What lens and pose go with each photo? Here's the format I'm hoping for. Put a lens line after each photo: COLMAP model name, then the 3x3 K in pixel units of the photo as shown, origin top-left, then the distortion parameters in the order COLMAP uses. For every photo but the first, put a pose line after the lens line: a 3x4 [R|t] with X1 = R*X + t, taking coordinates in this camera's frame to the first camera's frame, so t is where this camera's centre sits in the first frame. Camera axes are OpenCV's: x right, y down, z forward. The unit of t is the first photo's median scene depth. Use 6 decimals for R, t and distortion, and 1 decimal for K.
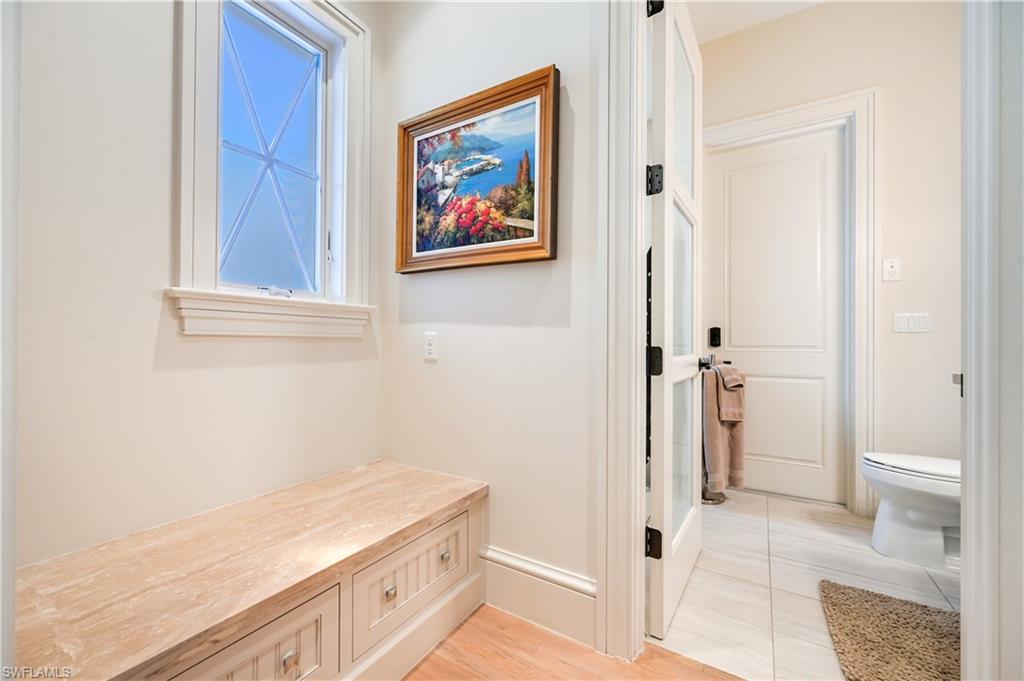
lens RADIAL K [[402.8, 0, 512.0], [0, 402.8, 340.5], [0, 0, 1]] dist [0.000325, 0.000260]
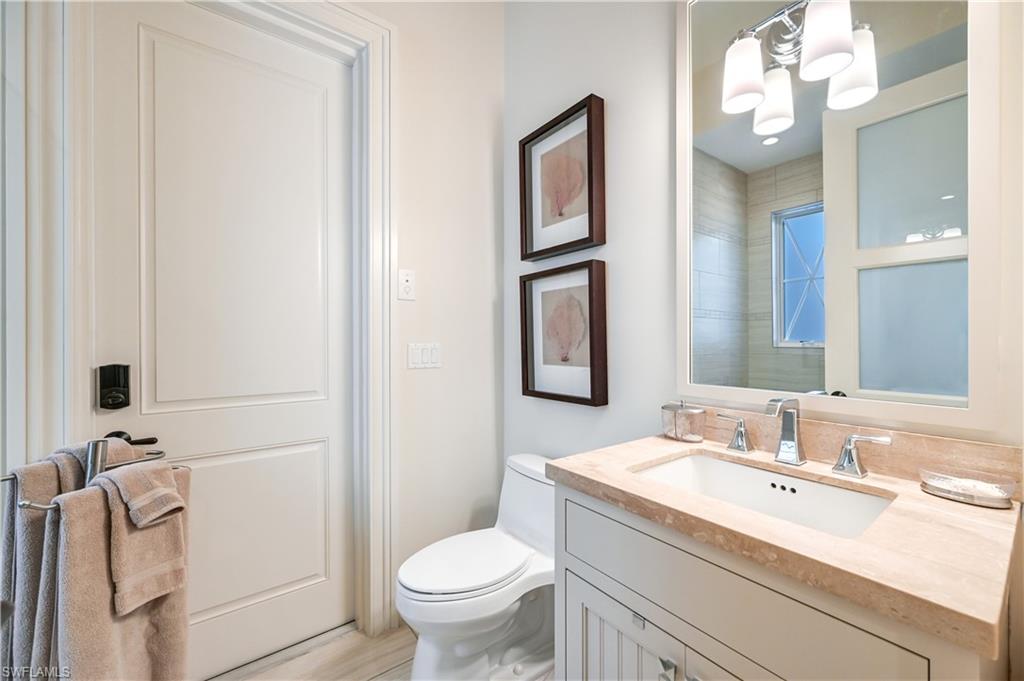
lens RADIAL K [[402.8, 0, 512.0], [0, 402.8, 340.5], [0, 0, 1]] dist [0.000325, 0.000260]
pose [[0.373956, -0.004096, 0.927437, 0.298236], [0.002910, 0.999991, 0.003243, -0.068345], [-0.927442, 0.001486, 0.373964, 0.498984]]
